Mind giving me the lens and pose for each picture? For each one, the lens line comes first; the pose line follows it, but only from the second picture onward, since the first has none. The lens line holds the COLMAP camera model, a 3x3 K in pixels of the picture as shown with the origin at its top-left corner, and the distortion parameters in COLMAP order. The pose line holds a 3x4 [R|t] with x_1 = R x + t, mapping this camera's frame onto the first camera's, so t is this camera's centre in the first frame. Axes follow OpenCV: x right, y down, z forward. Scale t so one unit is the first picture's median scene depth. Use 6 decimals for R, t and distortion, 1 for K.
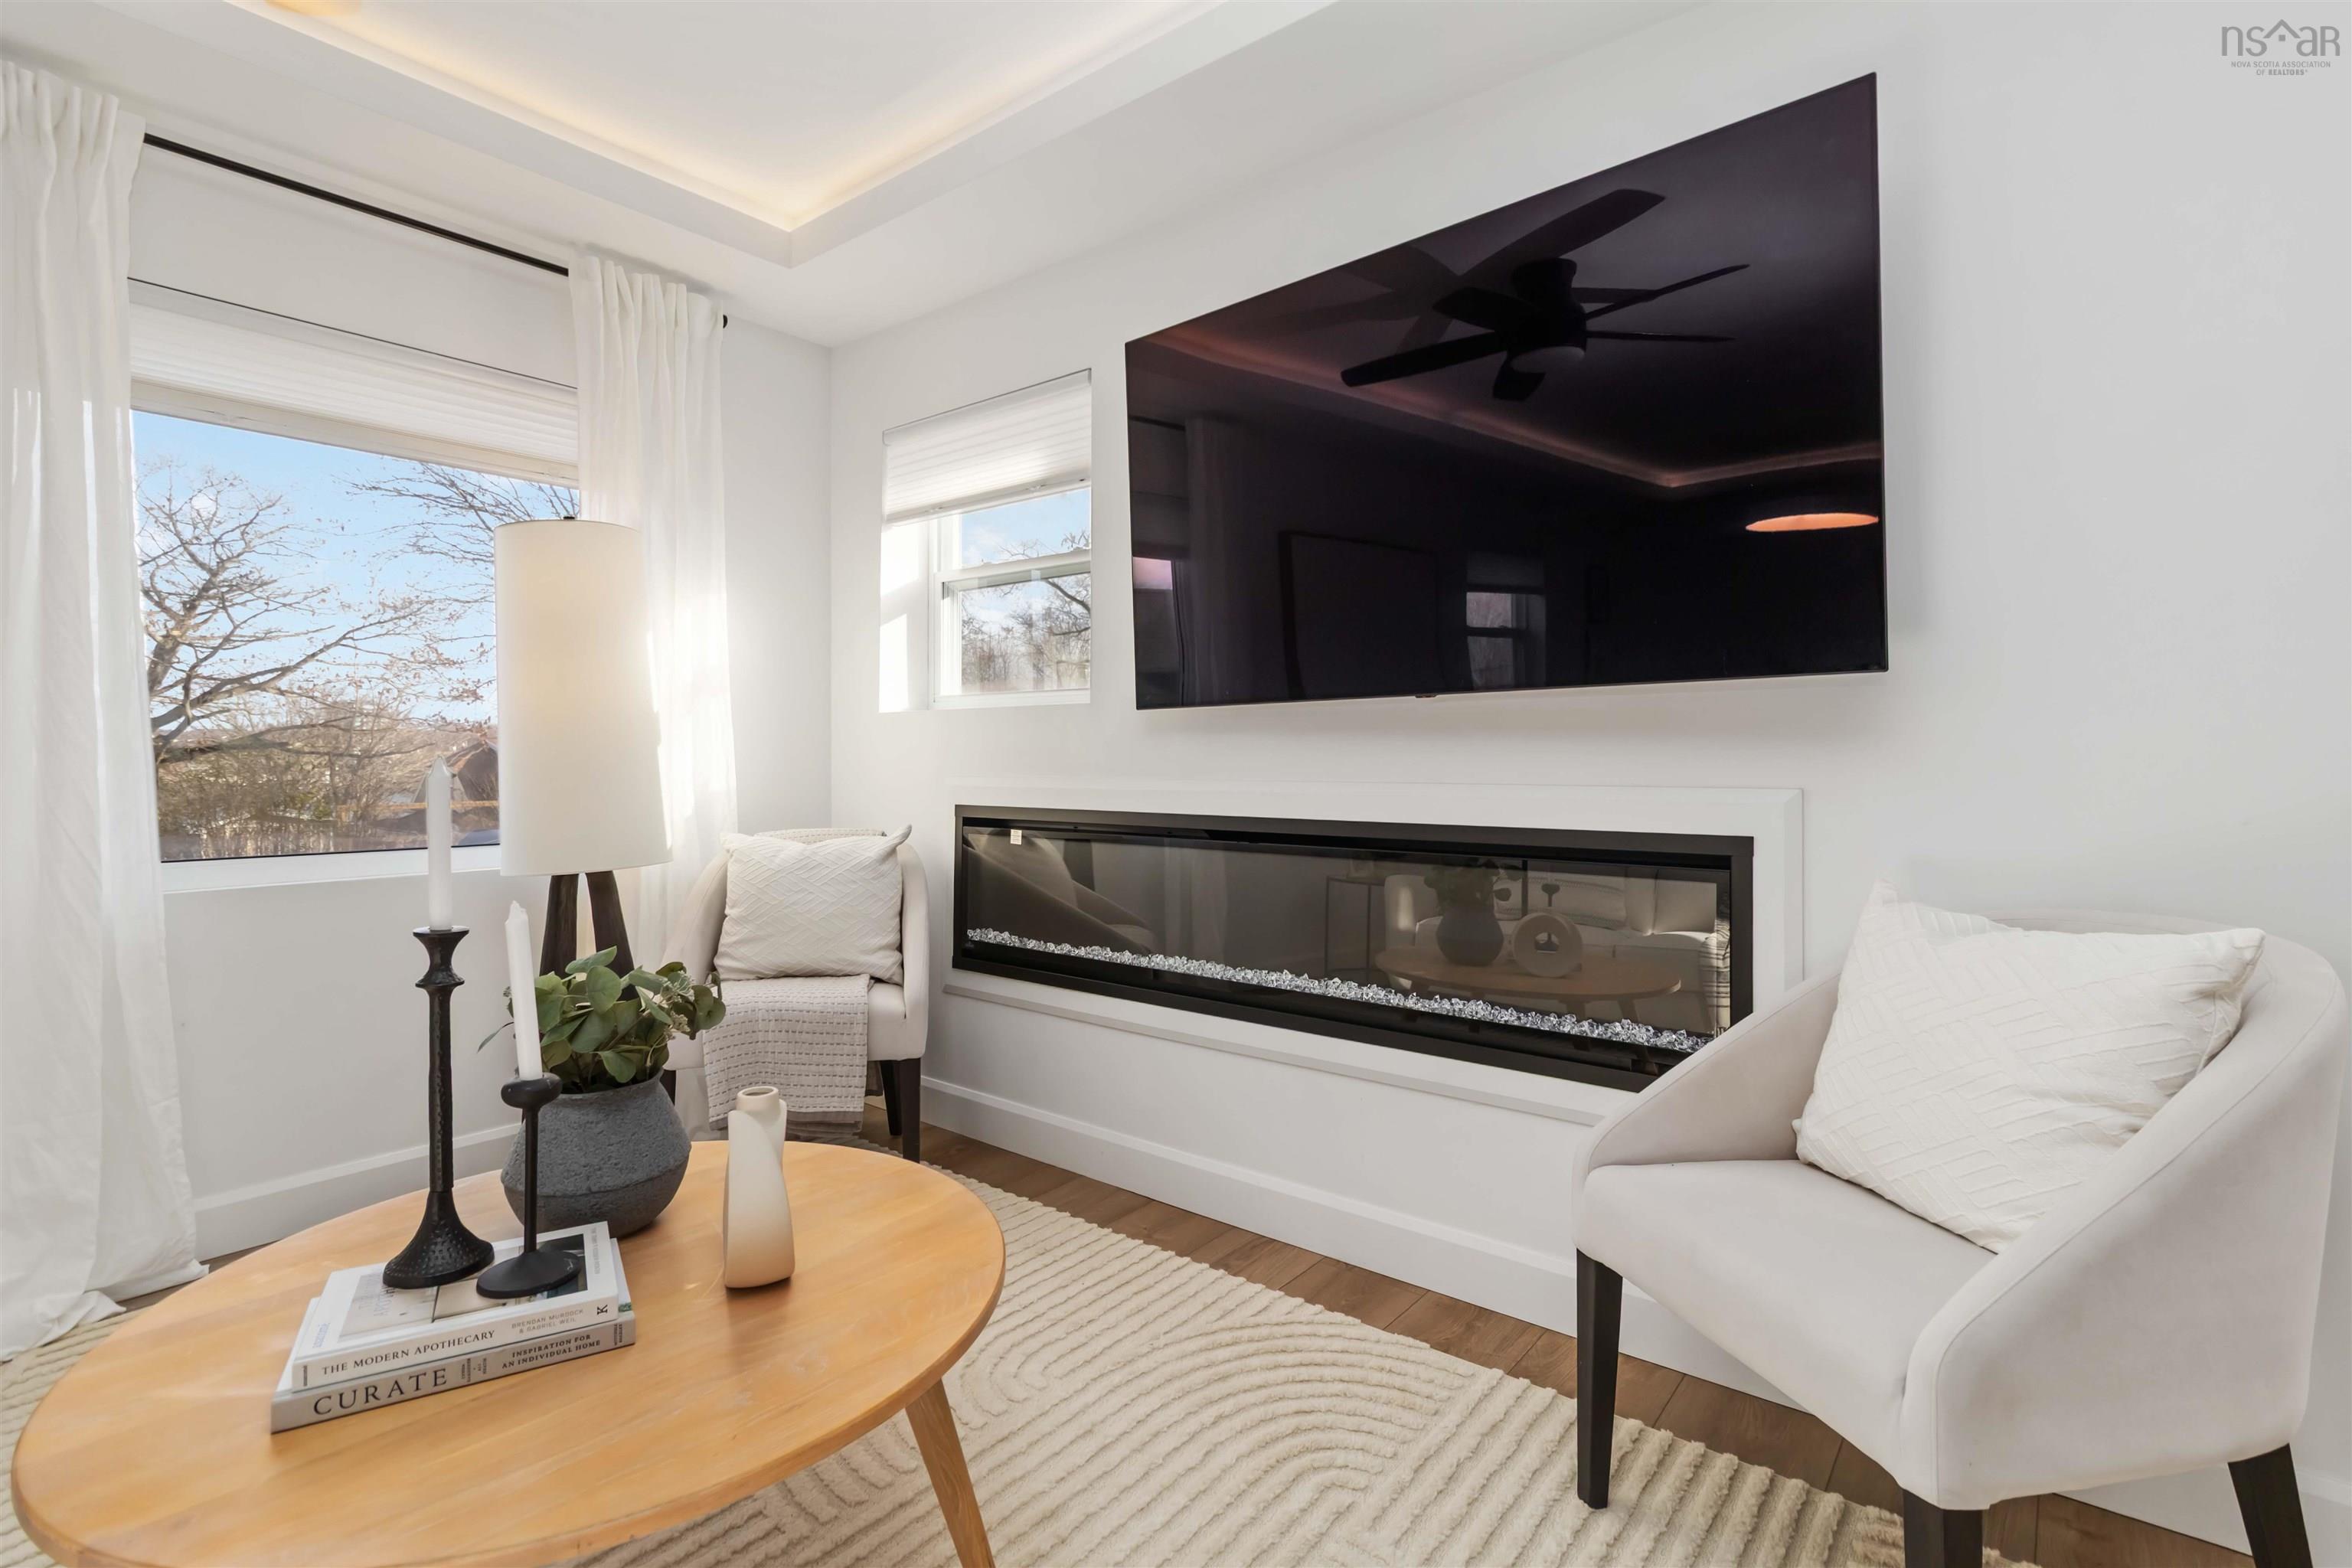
lens RADIAL K [[1088.0, 0, 1180.5], [0, 1088.0, 761.2], [0, 0, 1]] dist [0.001161, 0.000427]
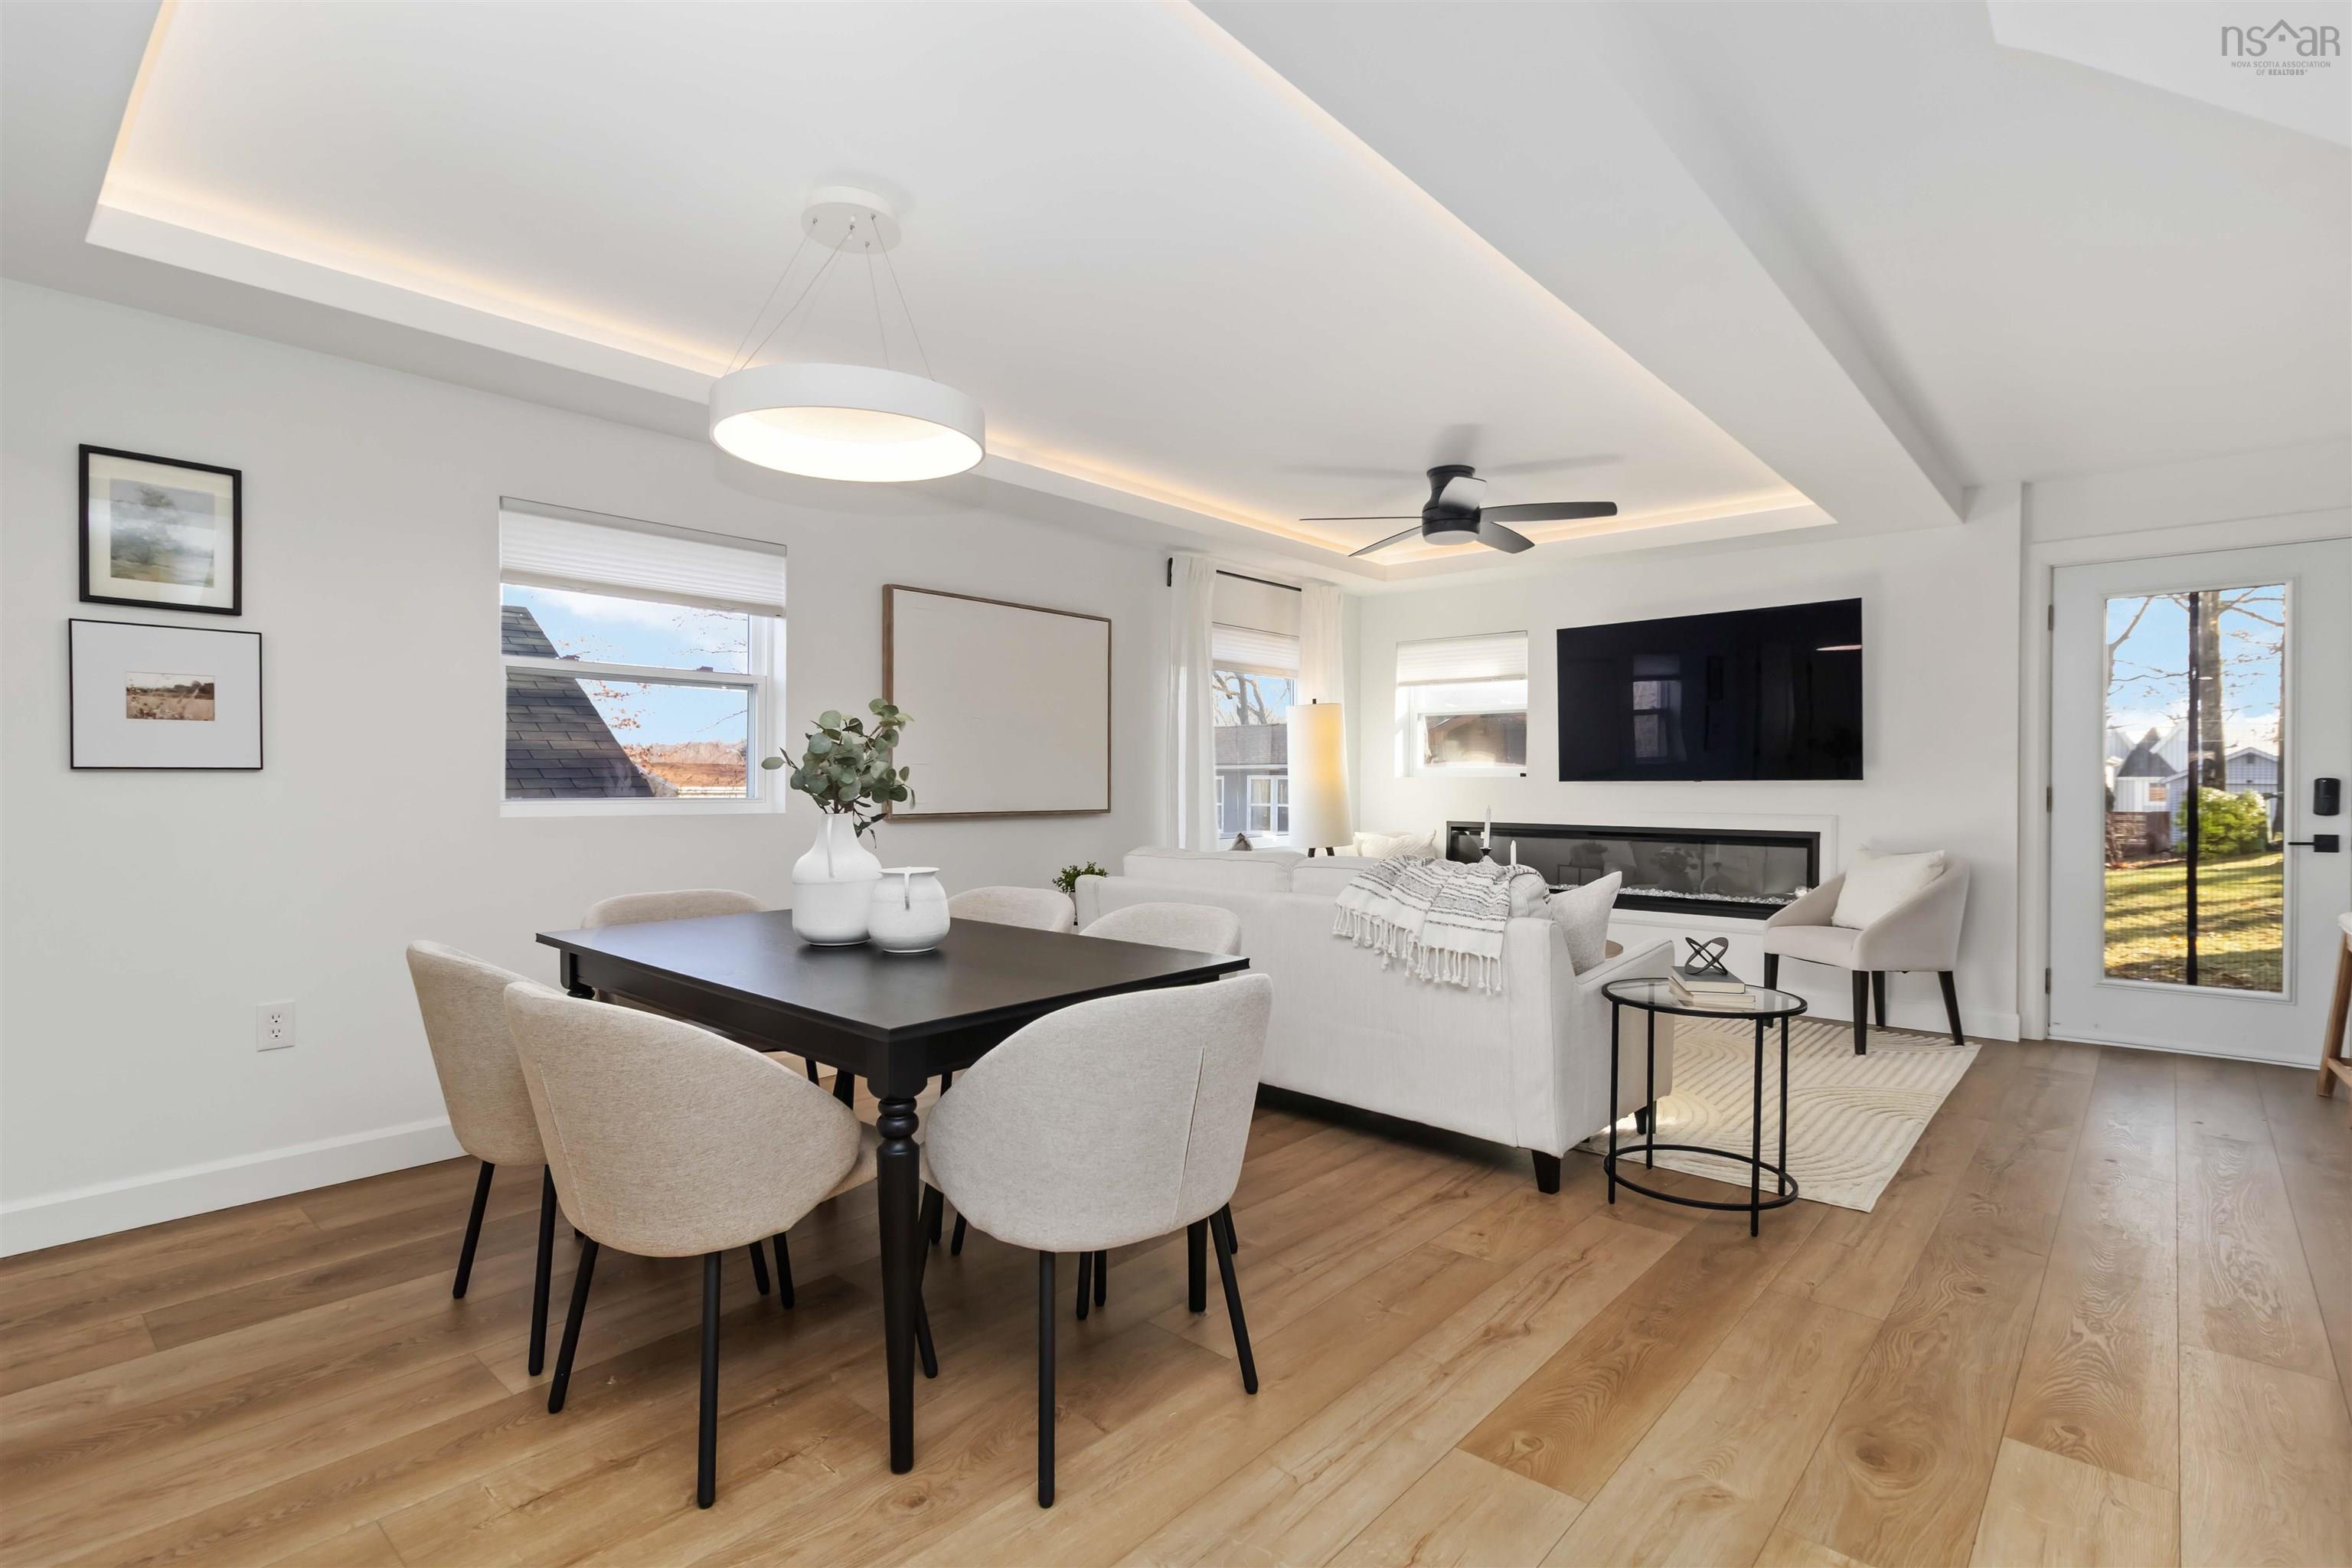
lens RADIAL K [[1123.0, 0, 1181.6], [0, 1123.0, 790.0], [0, 0, 1]] dist [0.003162, -0.000236]
pose [[0.999190, 0.007961, -0.039437, -0.776505], [-0.007854, 0.999965, 0.002869, -0.028921], [0.039458, -0.002557, 0.999218, -1.514971]]
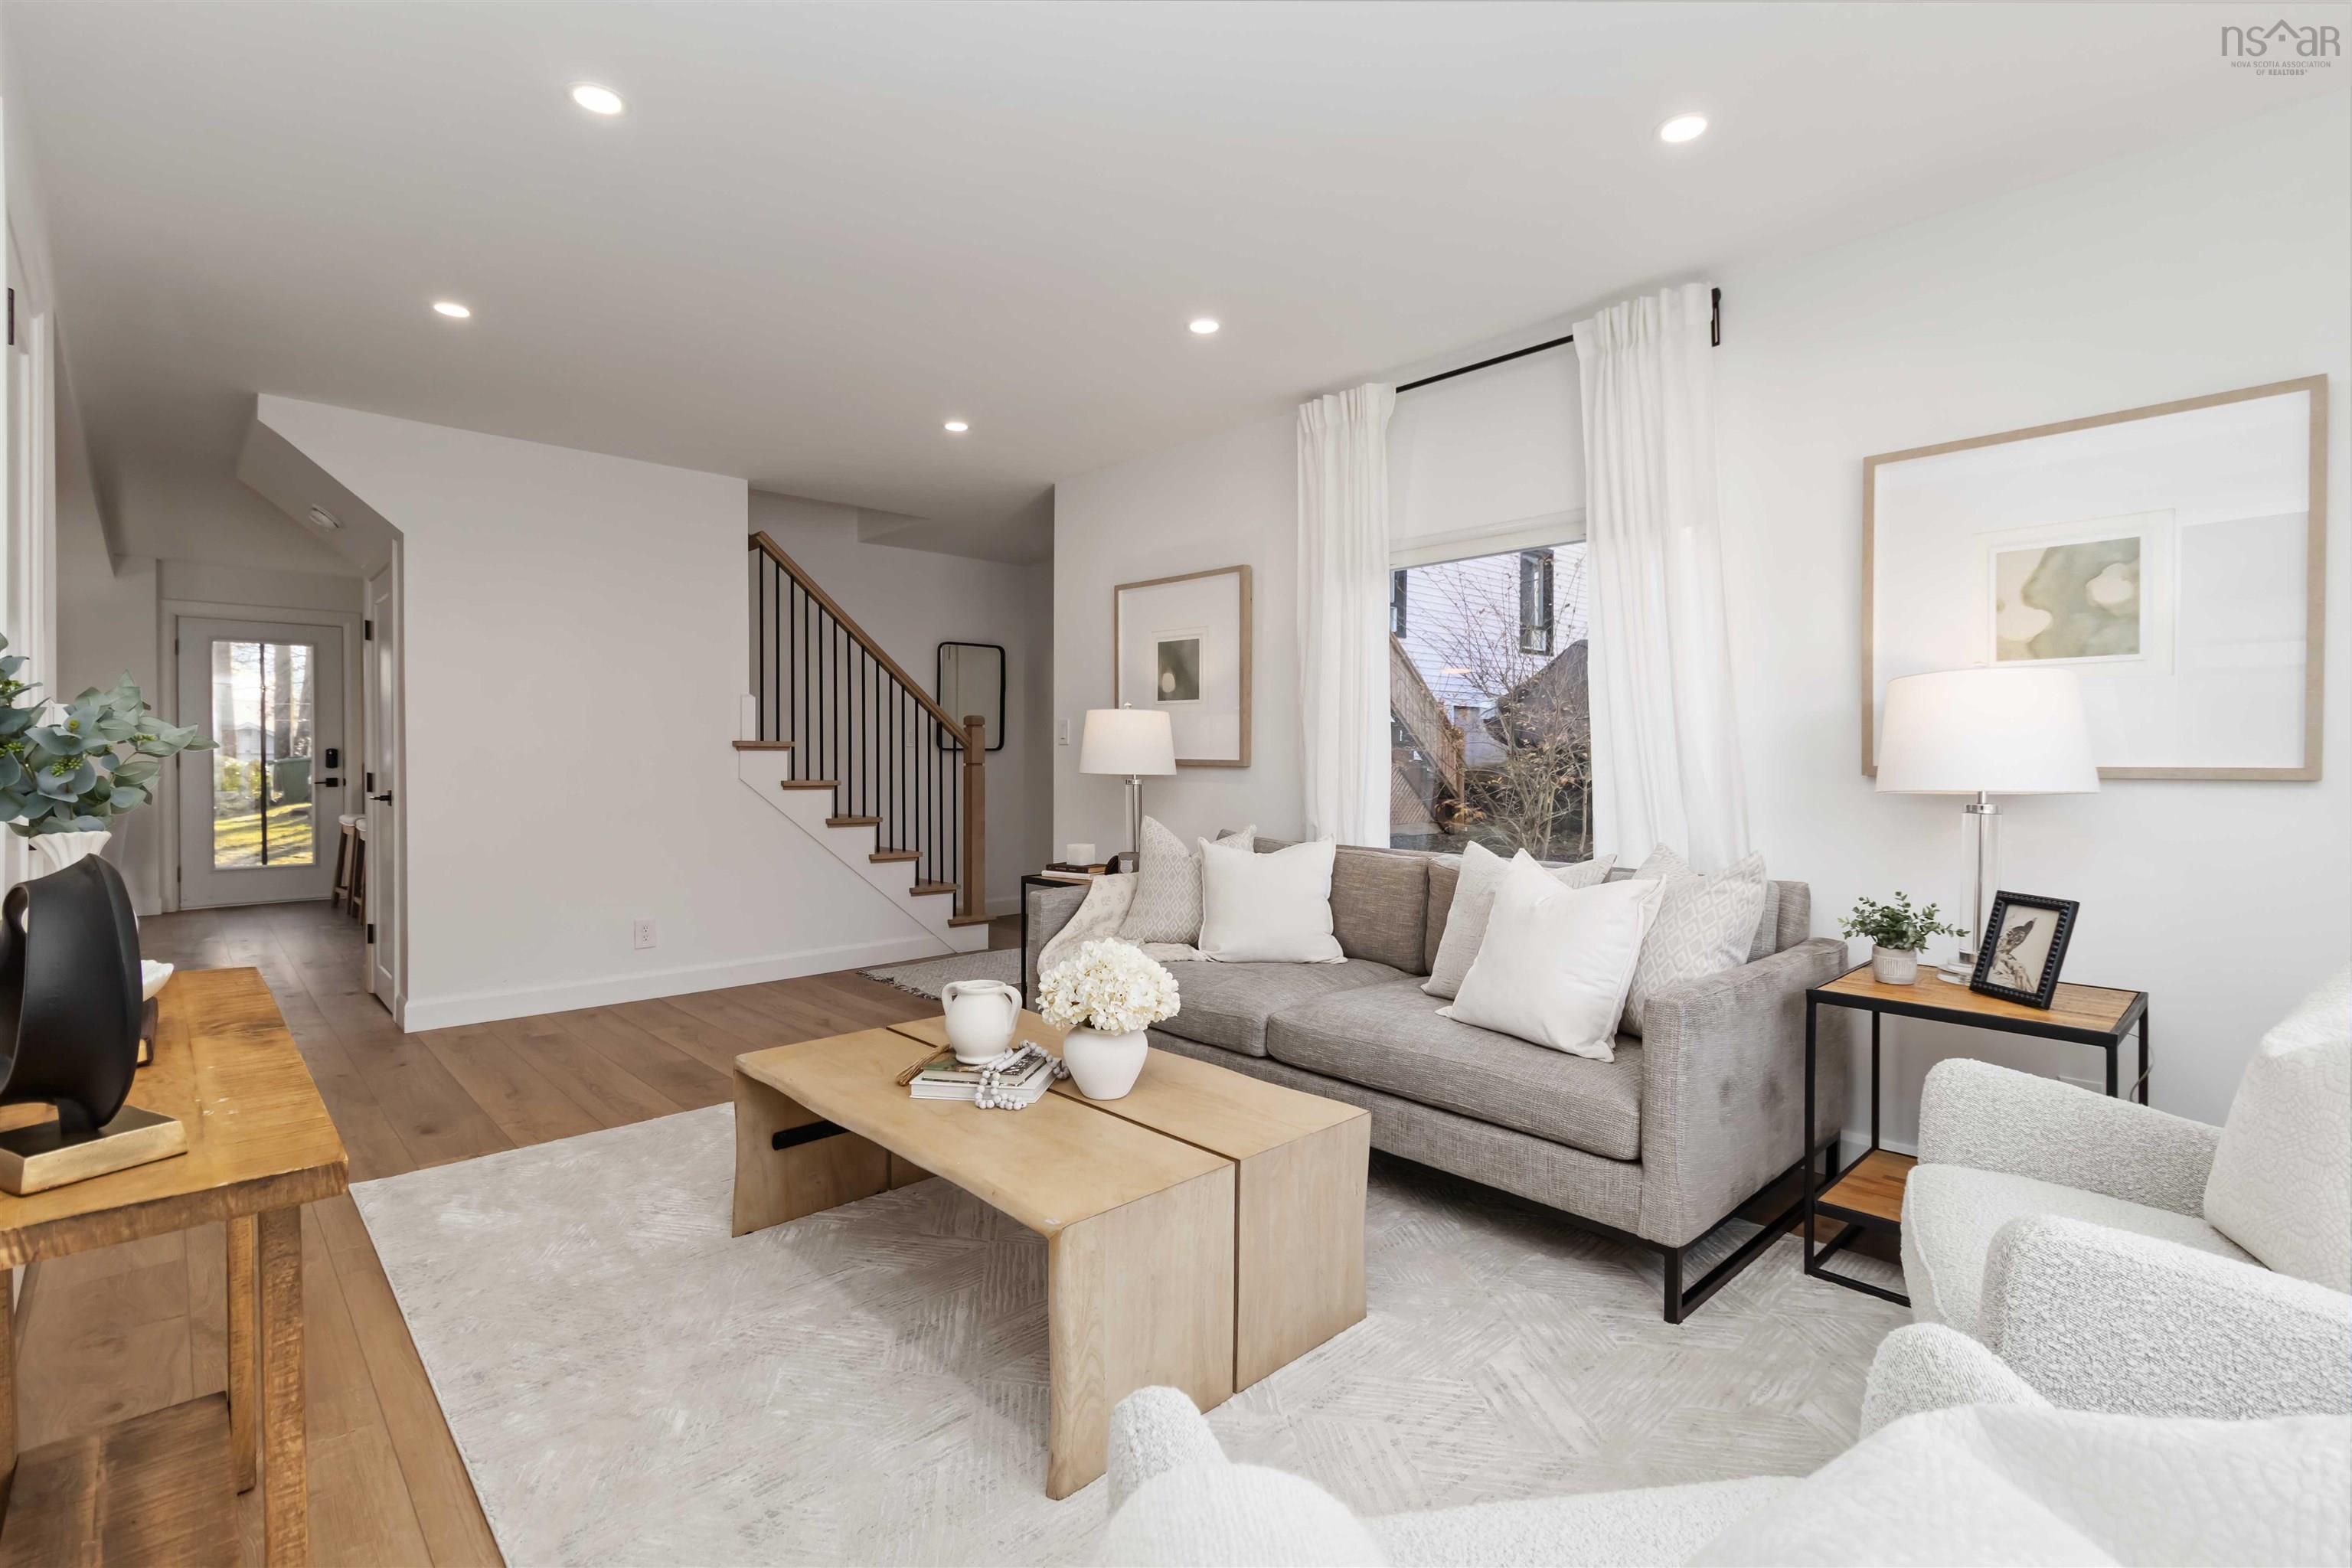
lens RADIAL K [[1081.8, 0, 1178.0], [0, 1081.8, 766.4], [0, 0, 1]] dist [0.004725, 0.000141]
pose [[0.136748, -0.004342, 0.990596, -1.988457], [0.001687, 0.999990, 0.004151, -0.011728], [-0.990604, 0.001104, 0.136754, -2.701356]]
